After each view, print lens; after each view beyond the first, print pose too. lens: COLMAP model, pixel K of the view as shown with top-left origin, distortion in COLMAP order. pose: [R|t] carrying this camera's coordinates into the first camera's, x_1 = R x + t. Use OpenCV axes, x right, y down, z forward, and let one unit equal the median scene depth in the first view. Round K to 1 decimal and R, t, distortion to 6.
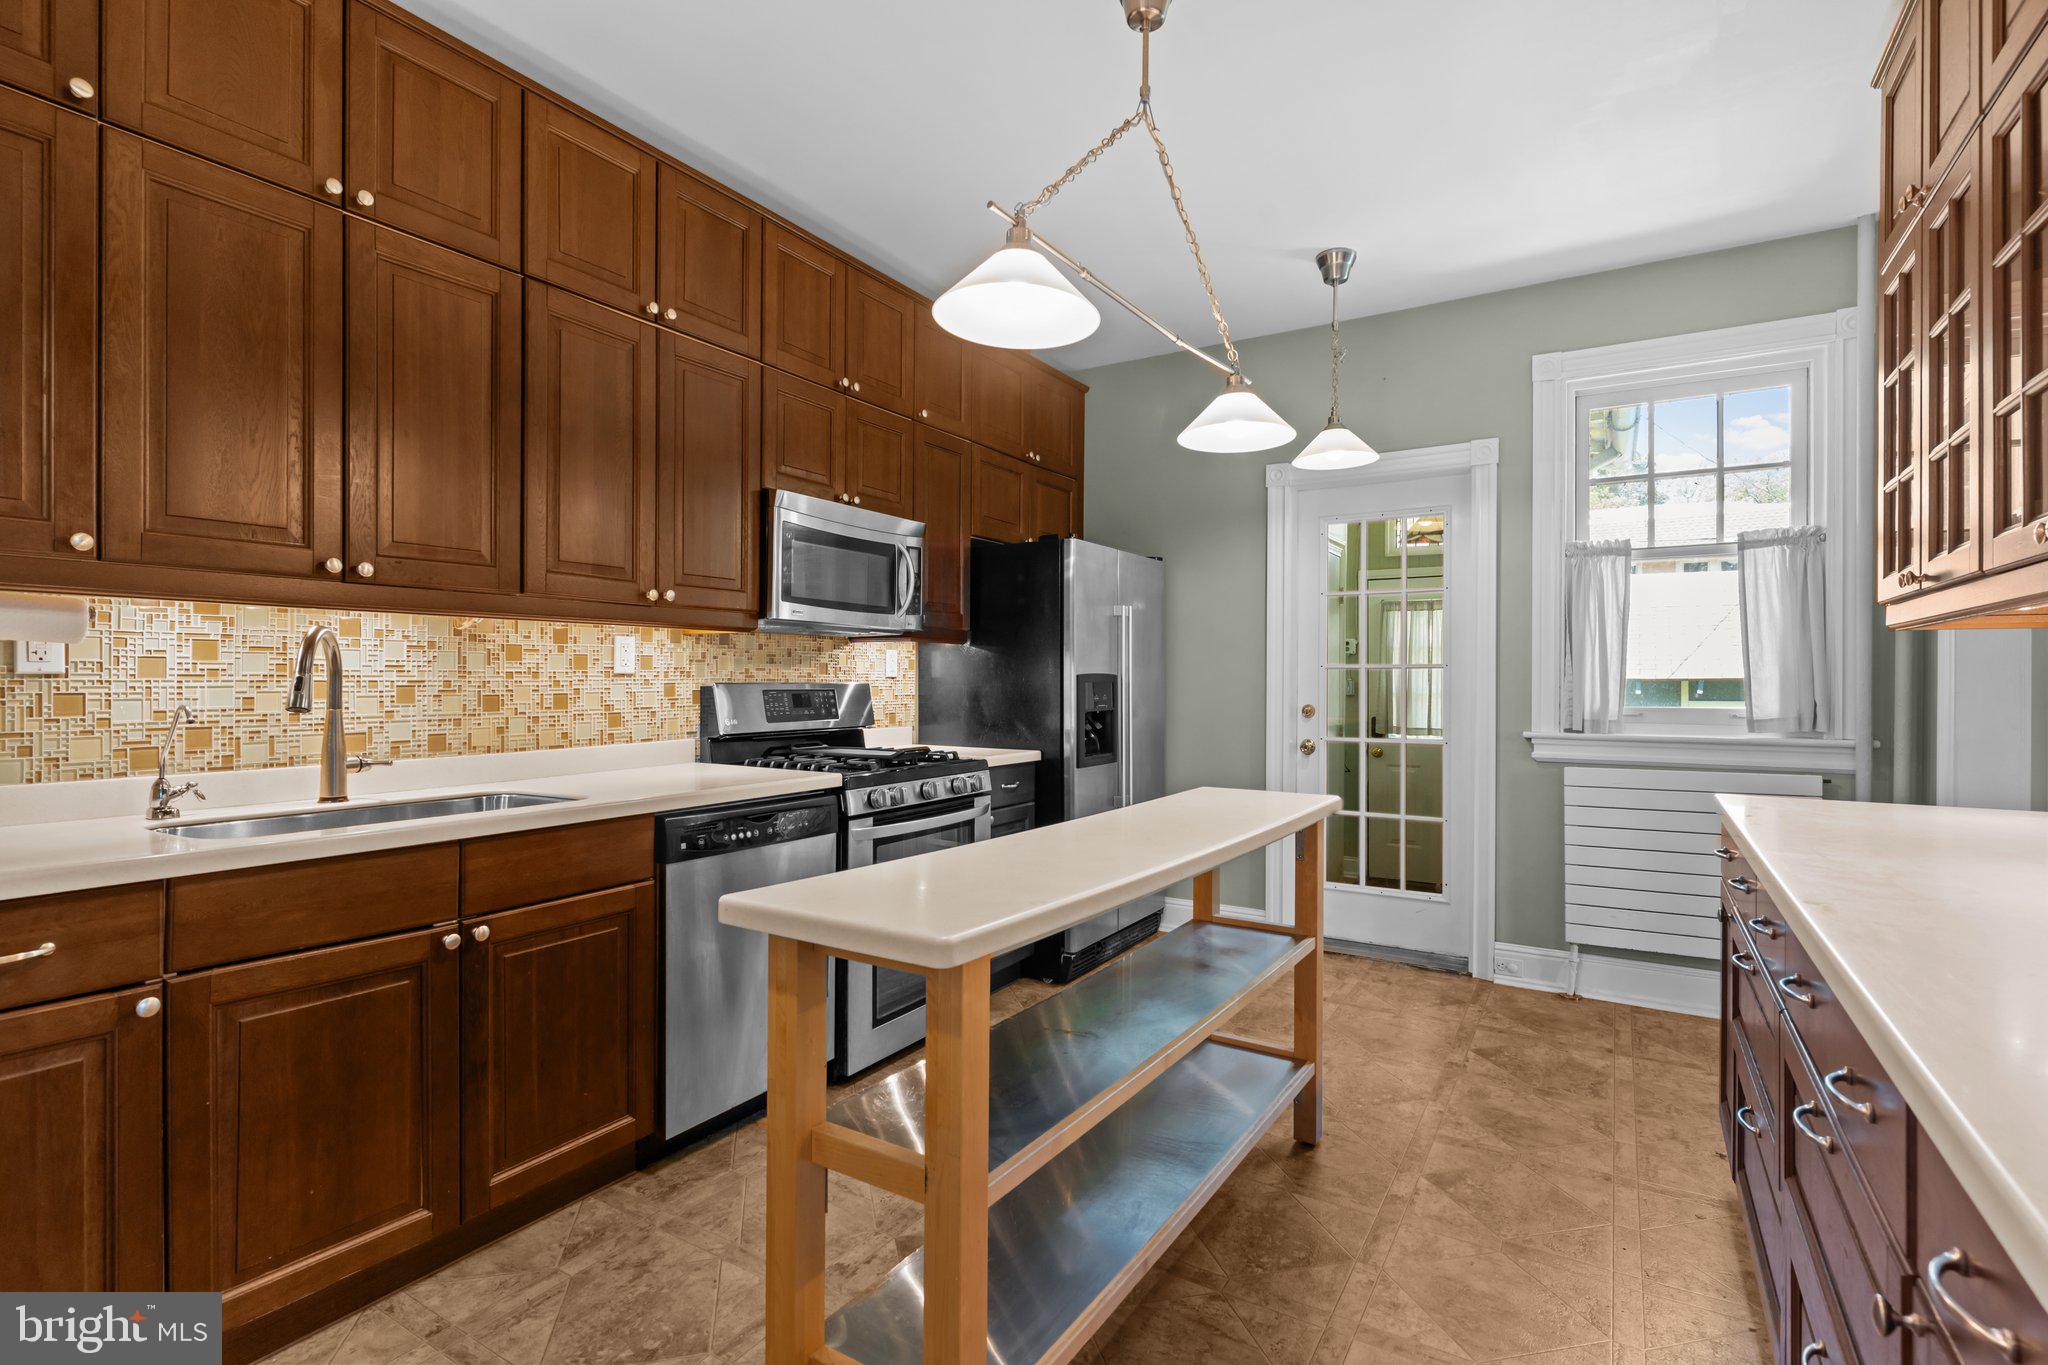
lens RADIAL K [[984.1, 0, 1027.4], [0, 984.1, 677.6], [0, 0, 1]] dist [-0.010464, 0.007465]
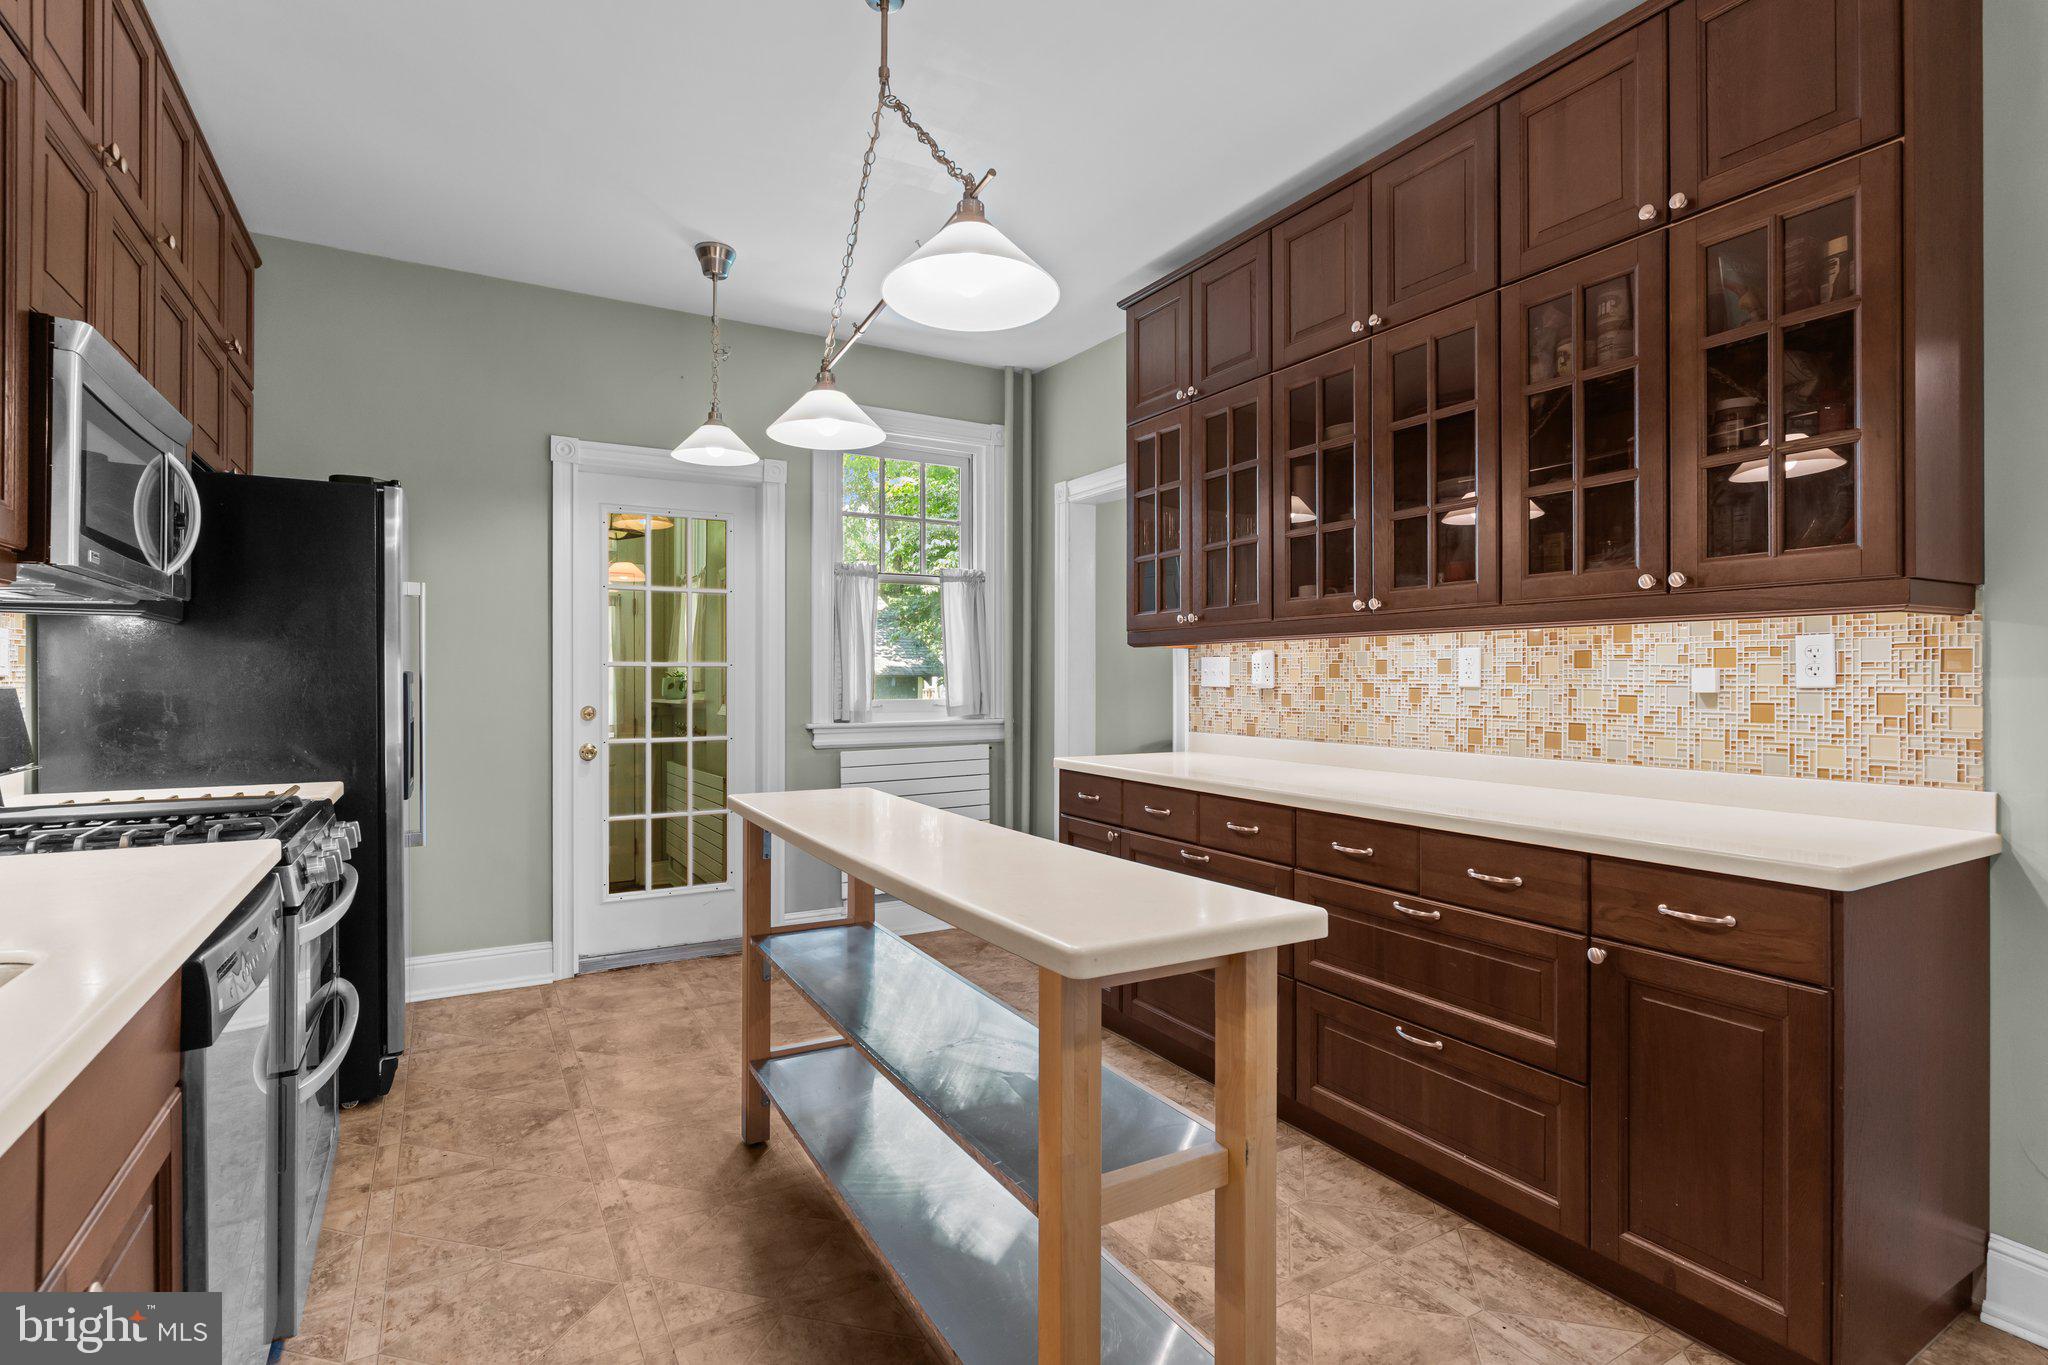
lens RADIAL K [[984.1, 0, 1022.9], [0, 984.1, 680.4], [0, 0, 1]] dist [-0.010464, 0.007465]
pose [[0.475867, -0.005487, 0.879500, -0.379745], [0.000750, 0.999983, 0.005833, -0.001615], [-0.879517, -0.002116, 0.475863, 0.236493]]
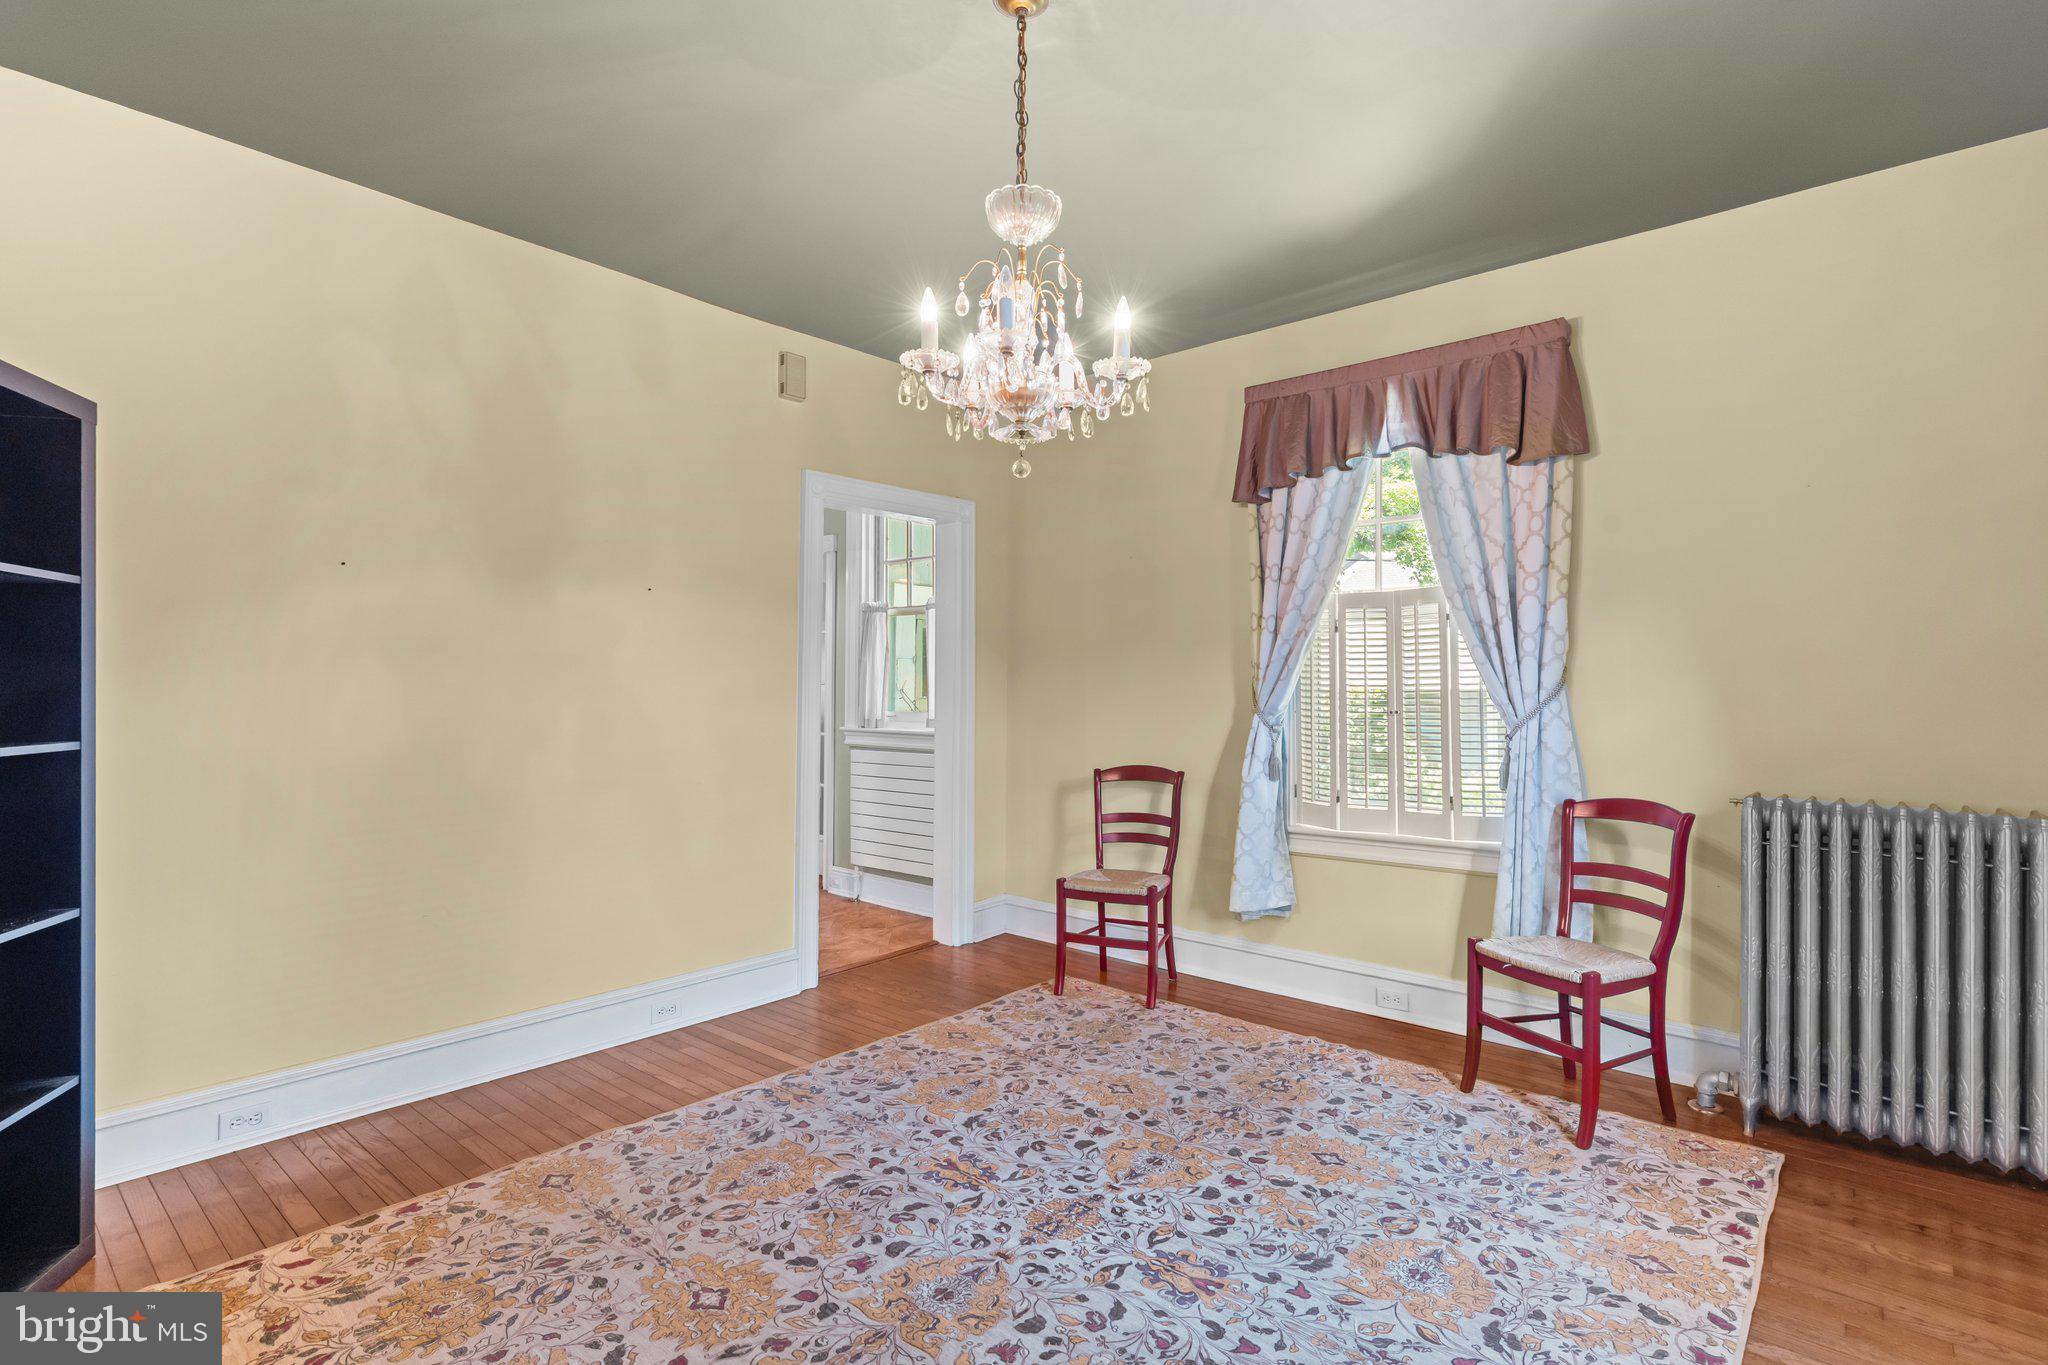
lens RADIAL K [[984.1, 0, 1015.4], [0, 984.1, 691.7], [0, 0, 1]] dist [-0.010464, 0.007465]
pose [[0.985947, -0.002030, -0.167046, 1.029437], [0.001949, 0.999998, -0.000648, 0.000514], [0.167047, 0.000314, 0.985949, -0.463757]]
